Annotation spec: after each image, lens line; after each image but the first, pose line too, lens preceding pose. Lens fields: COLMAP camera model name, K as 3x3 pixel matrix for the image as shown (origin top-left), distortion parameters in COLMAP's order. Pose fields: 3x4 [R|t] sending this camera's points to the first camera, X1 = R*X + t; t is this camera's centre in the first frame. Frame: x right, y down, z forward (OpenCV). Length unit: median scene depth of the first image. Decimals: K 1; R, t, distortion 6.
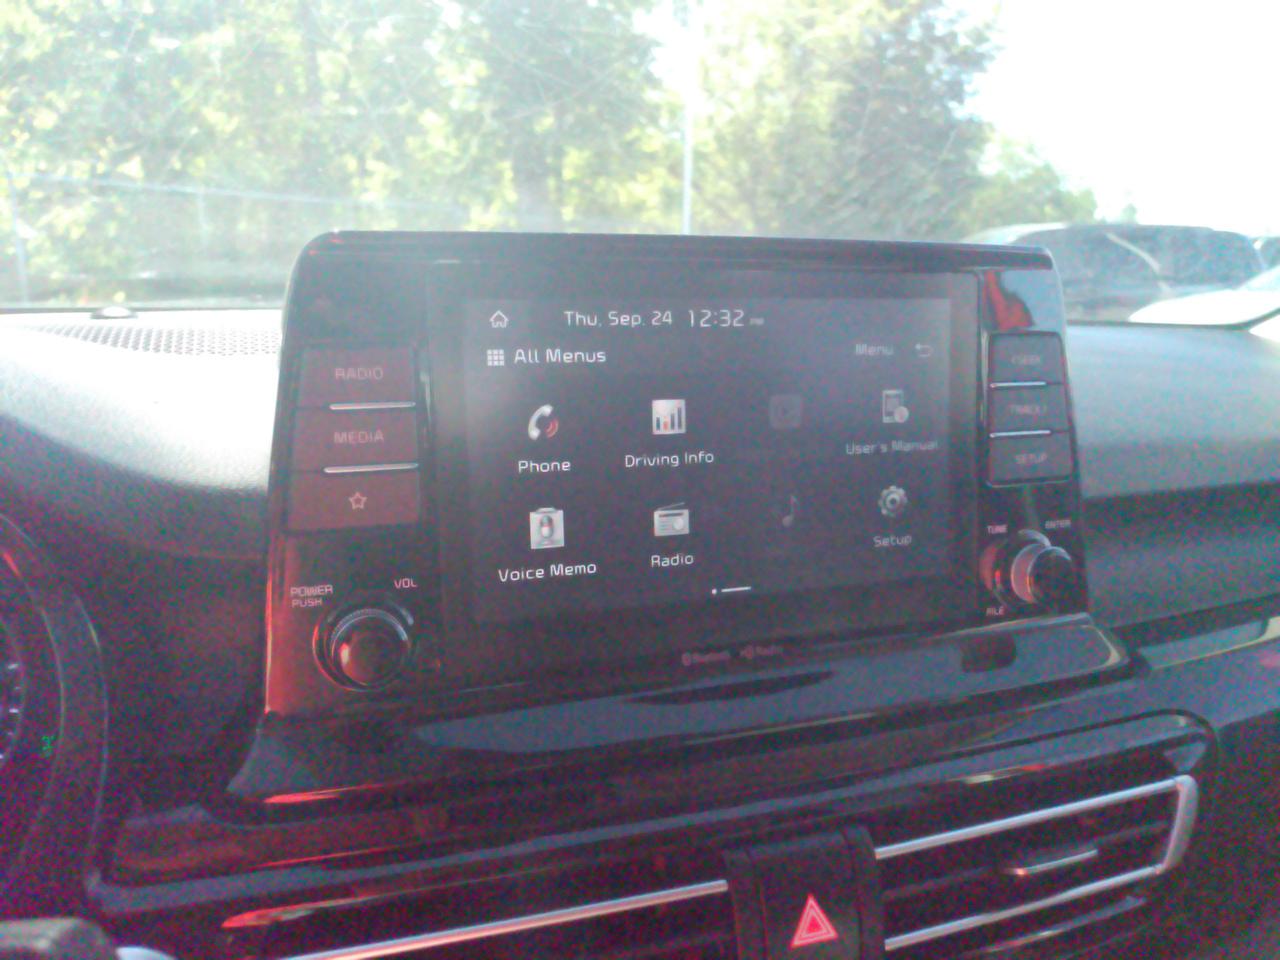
lens RADIAL K [[989.1, 0, 617.2], [0, 989.1, 488.3], [0, 0, 1]] dist [0.001242, 0.000338]
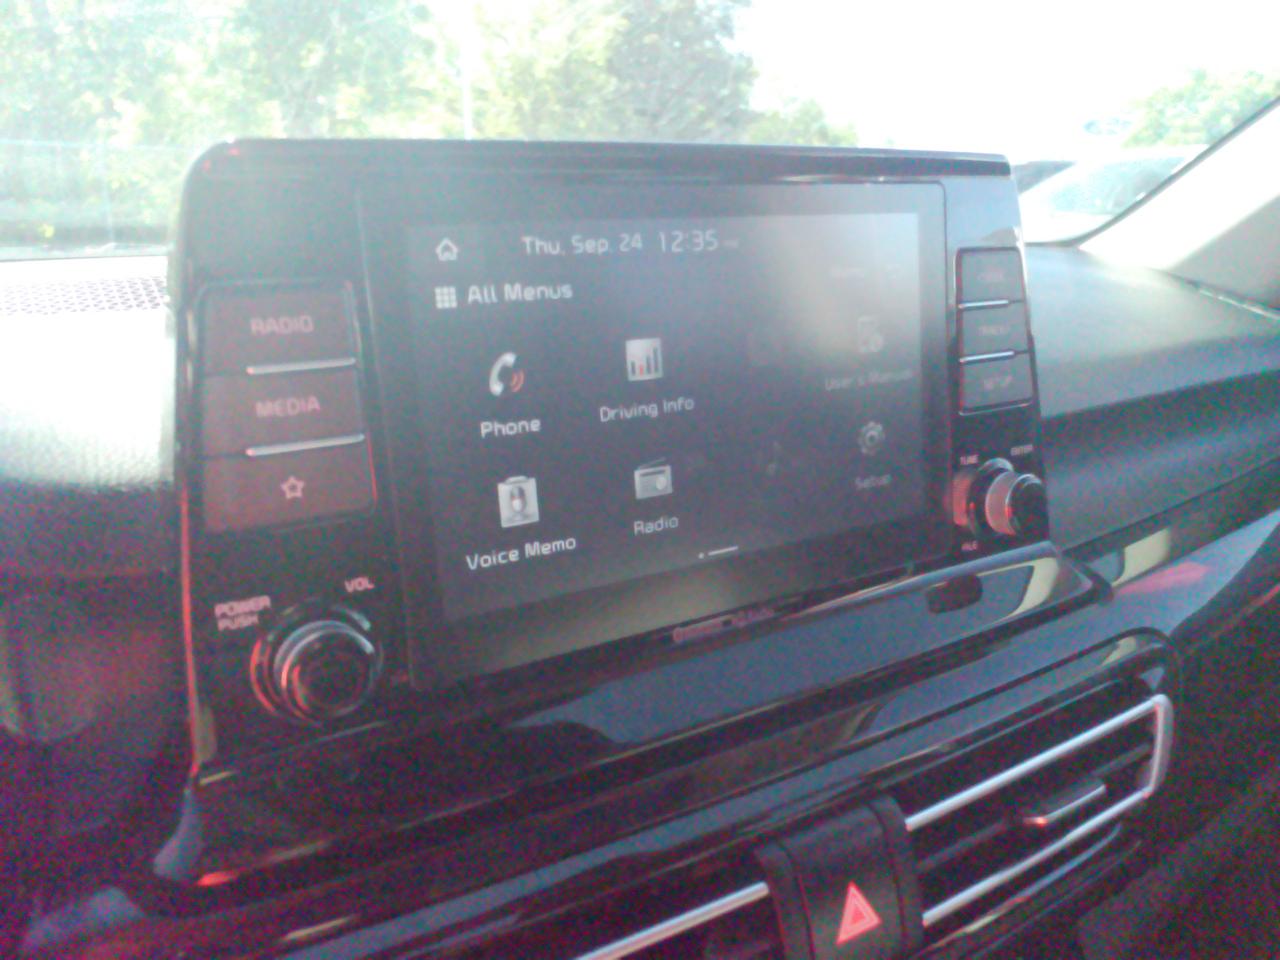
lens RADIAL K [[989.1, 0, 608.5], [0, 989.1, 485.8], [0, 0, 1]] dist [0.001242, 0.000338]
pose [[0.979293, -0.079944, 0.185995, -0.142226], [0.069947, 0.995762, 0.059715, -0.015938], [-0.189980, -0.045469, 0.980734, 0.157065]]
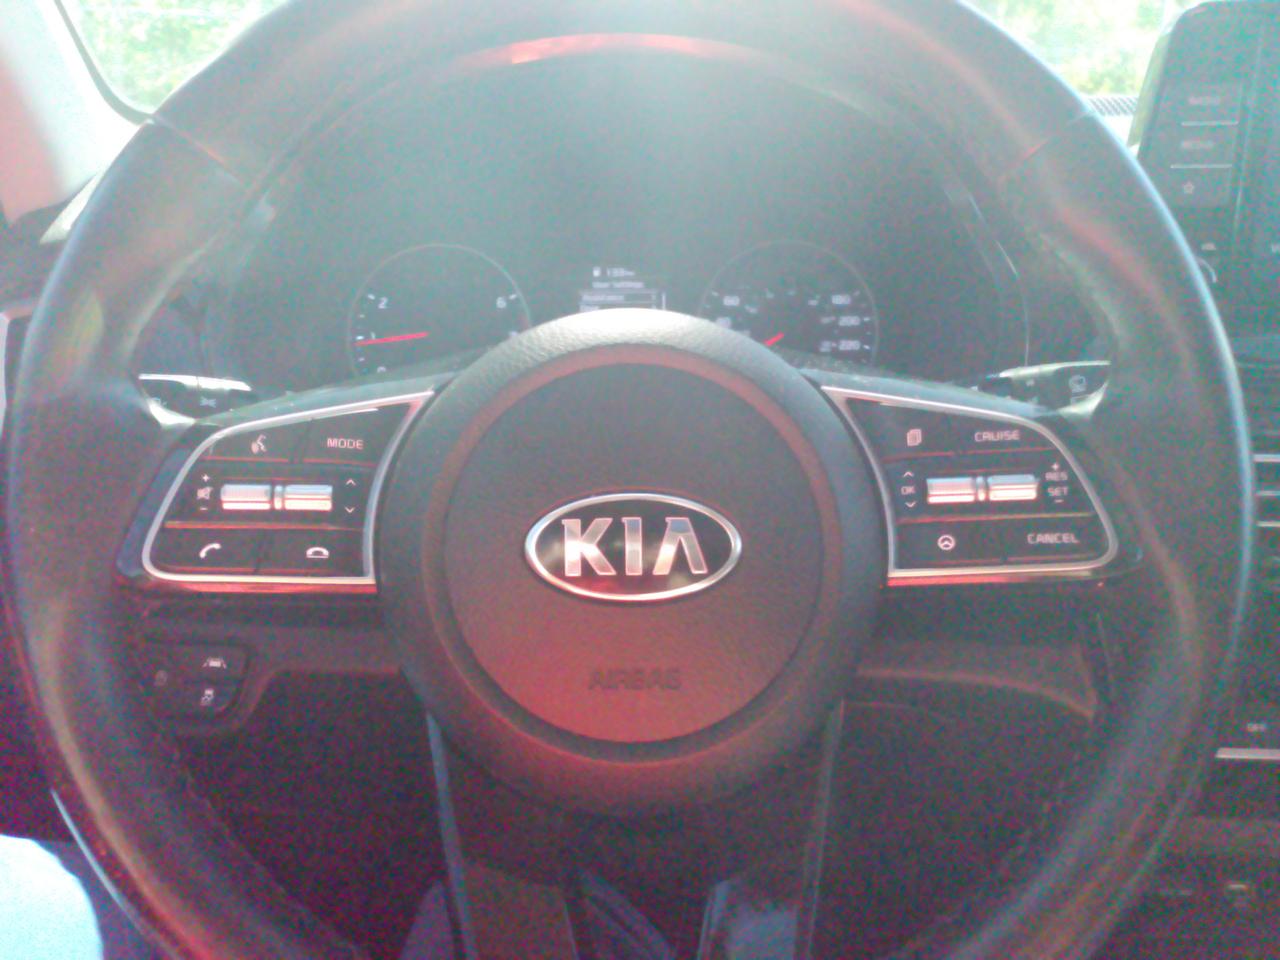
lens RADIAL K [[989.1, 0, 629.6], [0, 989.1, 475.7], [0, 0, 1]] dist [0.001242, 0.000338]
pose [[0.929222, 0.104309, -0.354495, -0.418501], [-0.056006, 0.988005, 0.143910, 0.246803], [0.365254, -0.113870, 0.923917, -0.691738]]
